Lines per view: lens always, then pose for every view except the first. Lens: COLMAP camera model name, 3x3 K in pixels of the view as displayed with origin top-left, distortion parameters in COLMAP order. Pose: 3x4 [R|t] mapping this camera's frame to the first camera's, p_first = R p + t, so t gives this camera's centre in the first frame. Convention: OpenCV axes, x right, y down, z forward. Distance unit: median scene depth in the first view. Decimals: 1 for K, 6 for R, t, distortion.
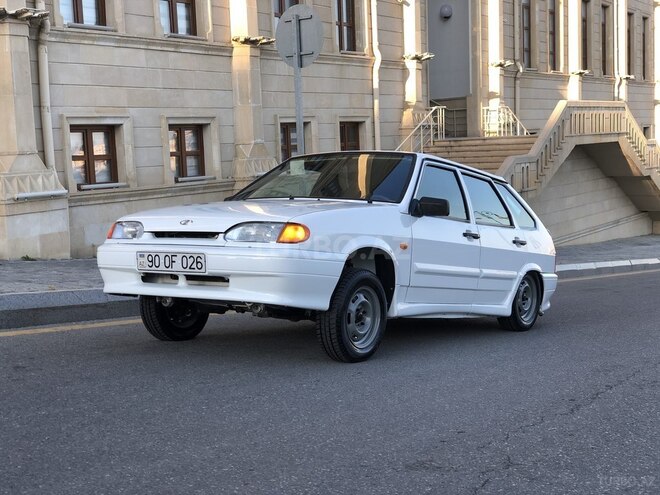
lens RADIAL K [[974.9, 0, 327.7], [0, 974.9, 268.6], [0, 0, 1]] dist [0.075727, -0.122113]
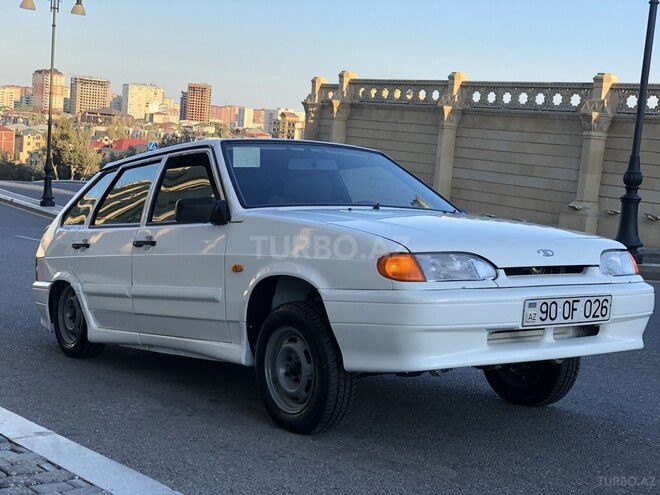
lens RADIAL K [[974.9, 0, 327.7], [0, 974.9, 268.6], [0, 0, 1]] dist [0.075727, -0.122113]
pose [[0.345230, -0.059946, 0.936602, -0.849533], [0.019682, 0.998201, 0.056634, -0.077480], [-0.938312, -0.001118, 0.345789, 0.882187]]
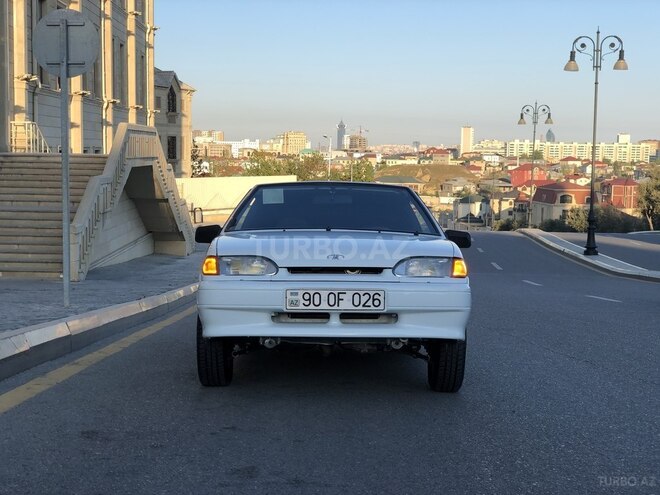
lens RADIAL K [[974.9, 0, 327.7], [0, 974.9, 268.6], [0, 0, 1]] dist [0.075727, -0.122113]
pose [[0.827095, -0.012146, 0.561930, -0.661888], [0.022235, 0.999691, -0.011119, -0.025319], [-0.561622, 0.021691, 0.827110, 0.225195]]
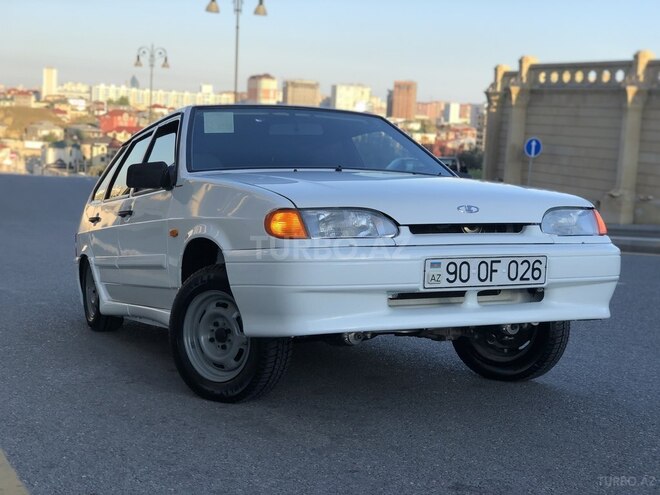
lens RADIAL K [[960.8, 0, 331.1], [0, 960.8, 301.1], [0, 0, 1]] dist [0.055519, 0.002137]
pose [[0.529086, -0.095700, 0.843155, -0.719682], [0.036529, 0.995268, 0.090043, -0.046307], [-0.847782, -0.016841, 0.530078, 0.721851]]
